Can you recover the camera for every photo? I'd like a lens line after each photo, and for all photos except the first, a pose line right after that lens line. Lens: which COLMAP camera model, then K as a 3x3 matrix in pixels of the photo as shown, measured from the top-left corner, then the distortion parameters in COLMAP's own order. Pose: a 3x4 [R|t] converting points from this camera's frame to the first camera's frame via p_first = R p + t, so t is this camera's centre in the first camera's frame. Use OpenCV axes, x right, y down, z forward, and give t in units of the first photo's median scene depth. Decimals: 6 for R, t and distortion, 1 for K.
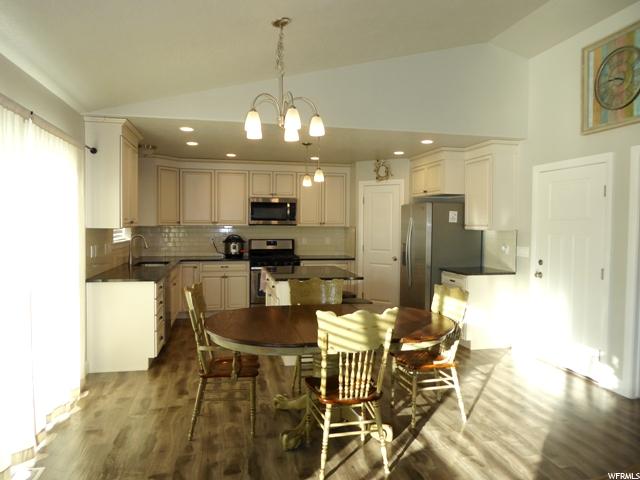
lens RADIAL K [[457.4, 0, 322.0], [0, 457.4, 240.3], [0, 0, 1]] dist [-0.035385, -0.002002]
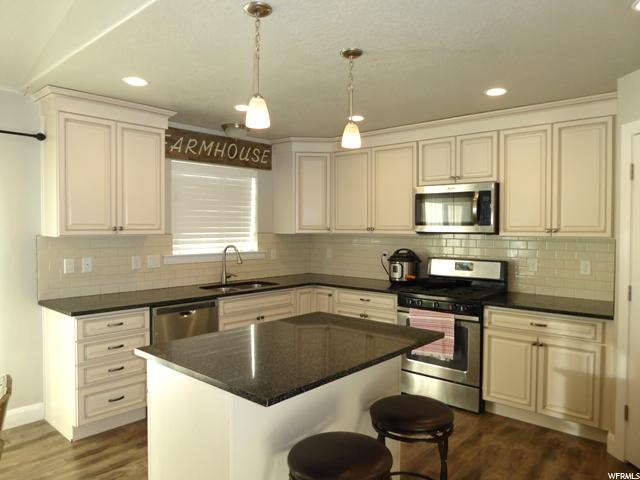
lens RADIAL K [[457.4, 0, 319.5], [0, 457.4, 239.2], [0, 0, 1]] dist [-0.035385, -0.002002]
pose [[0.591277, 0.012273, -0.806375, 0.245912], [-0.028654, 0.999573, -0.005797, -0.018979], [0.805959, 0.026533, 0.591376, 0.556952]]
